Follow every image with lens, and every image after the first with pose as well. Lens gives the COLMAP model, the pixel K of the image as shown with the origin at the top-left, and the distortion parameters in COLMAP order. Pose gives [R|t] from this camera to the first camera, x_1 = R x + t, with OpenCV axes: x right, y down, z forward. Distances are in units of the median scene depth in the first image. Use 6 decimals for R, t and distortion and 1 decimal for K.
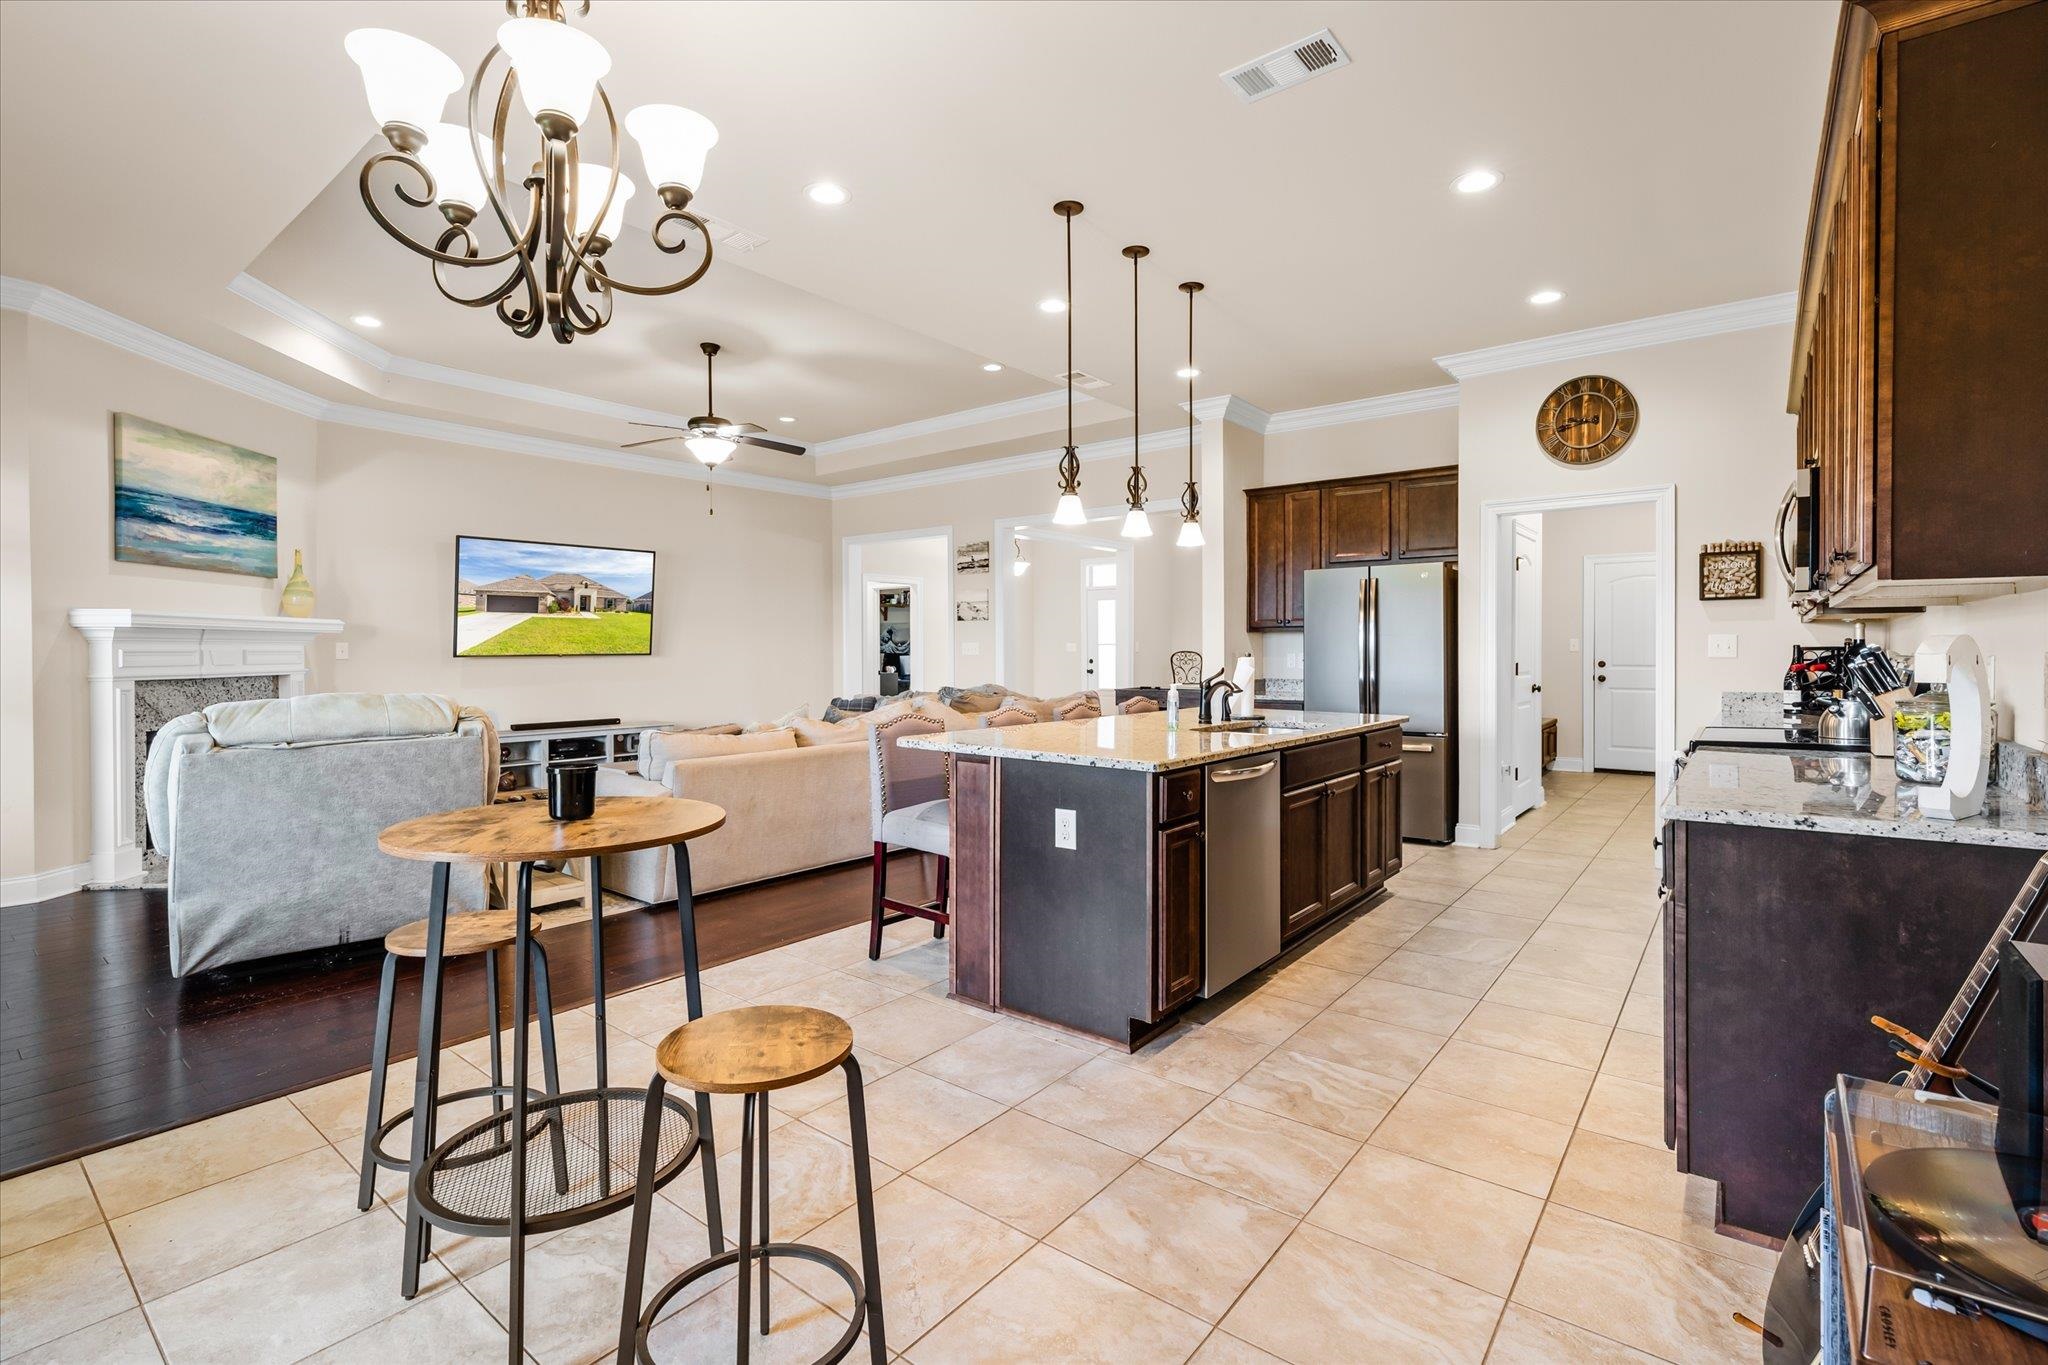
lens RADIAL K [[942.4, 0, 1032.1], [0, 942.4, 657.0], [0, 0, 1]] dist [0.028527, -0.000253]
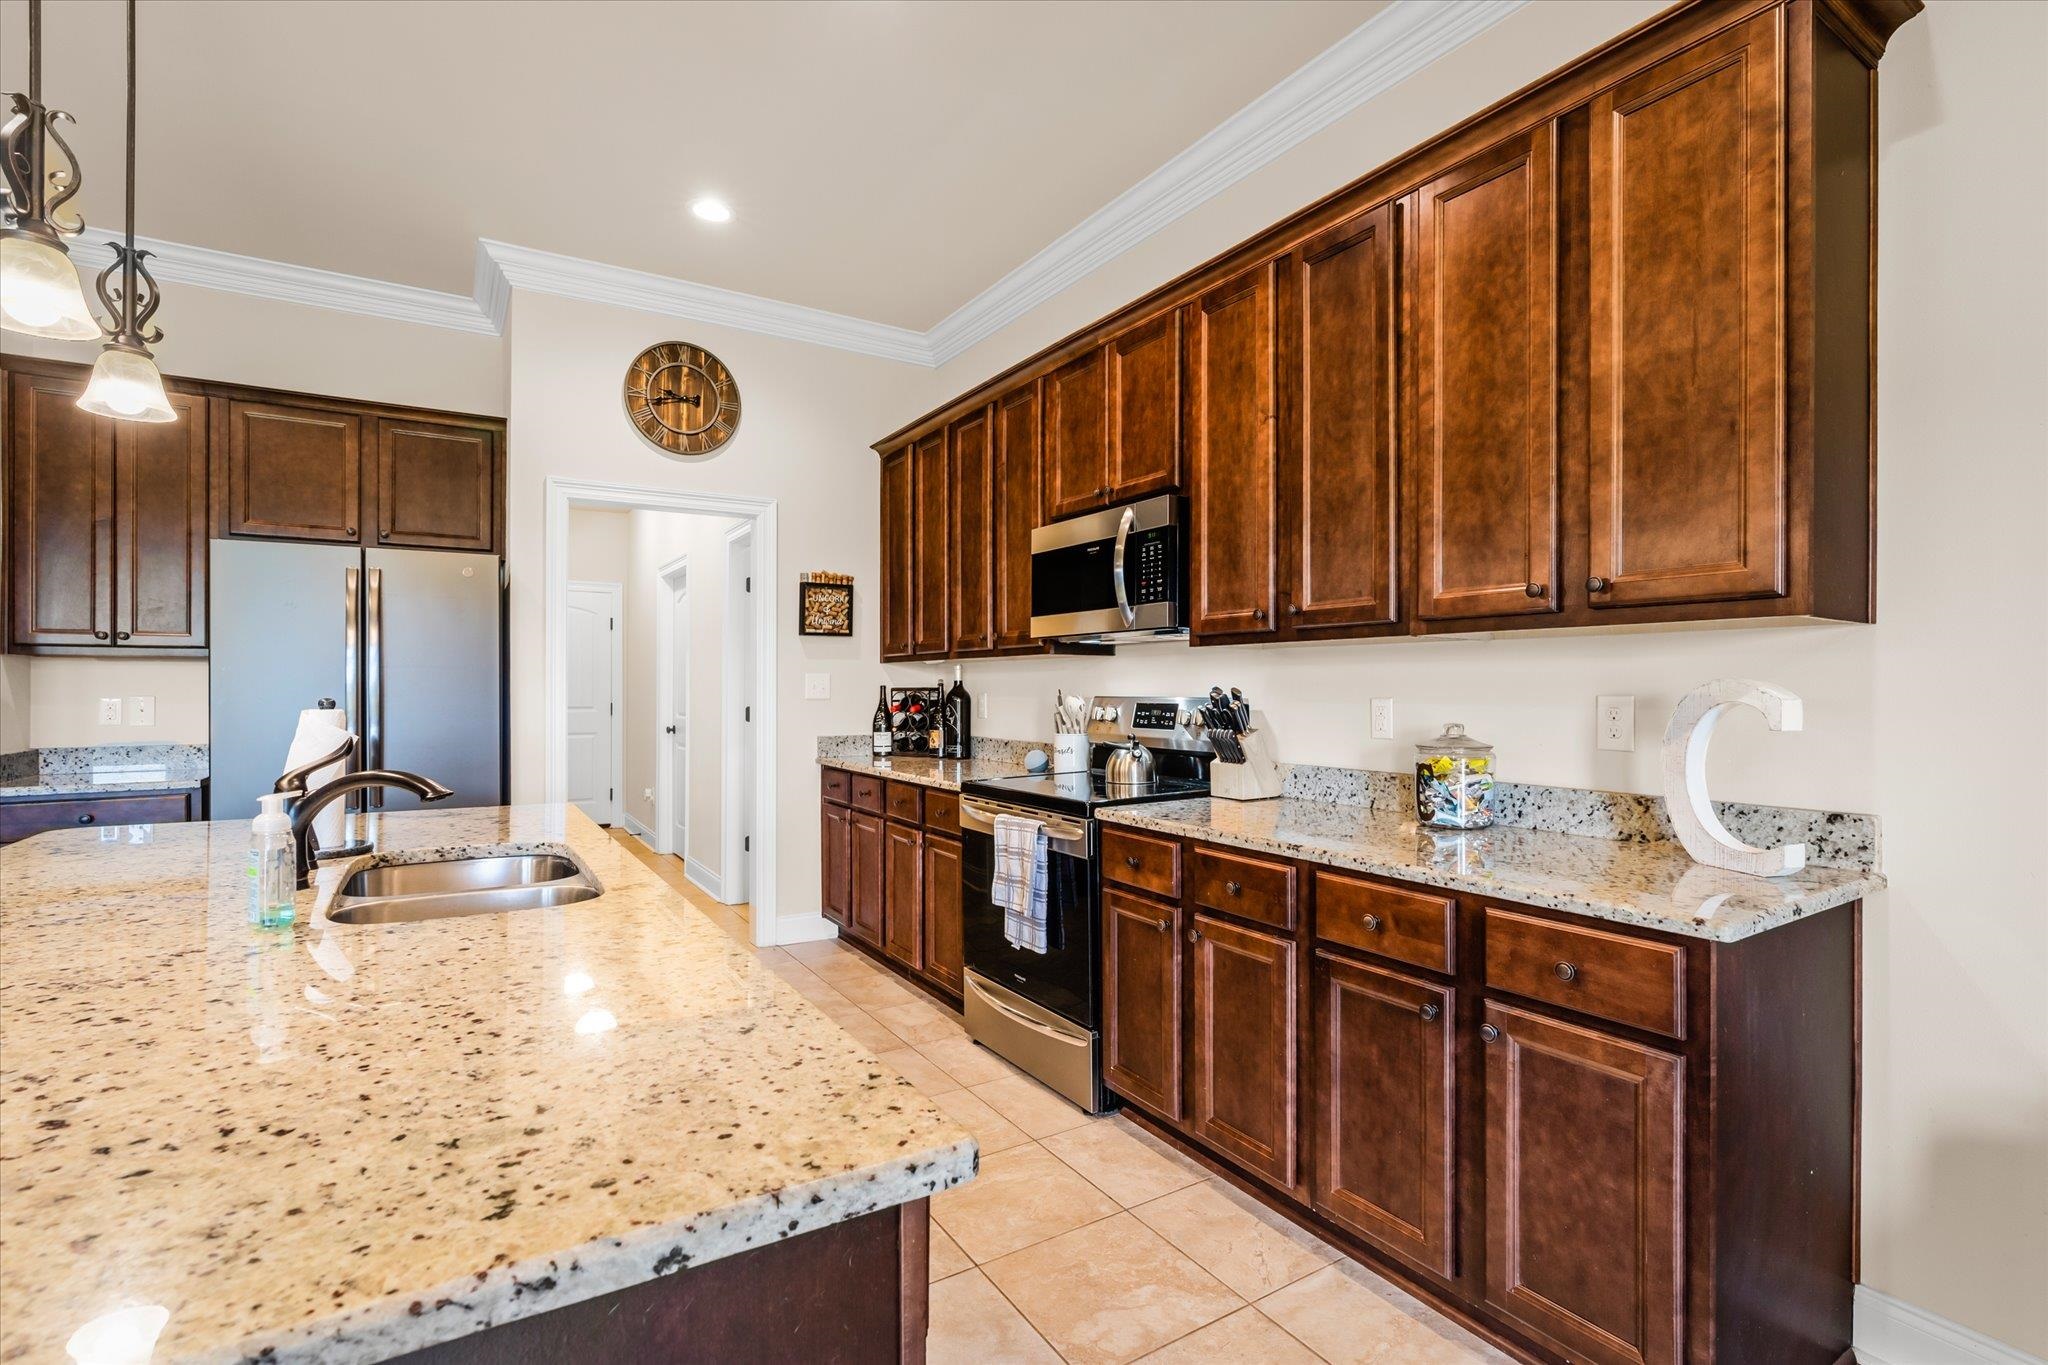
lens RADIAL K [[950.3, 0, 1024.0], [0, 950.3, 682.5], [0, 0, 1]] dist [-0.001612, 0.000093]
pose [[0.341131, 0.003248, 0.940010, -0.058172], [0.009385, 0.999932, -0.006861, -0.006636], [-0.939969, 0.011162, 0.341077, 0.469368]]
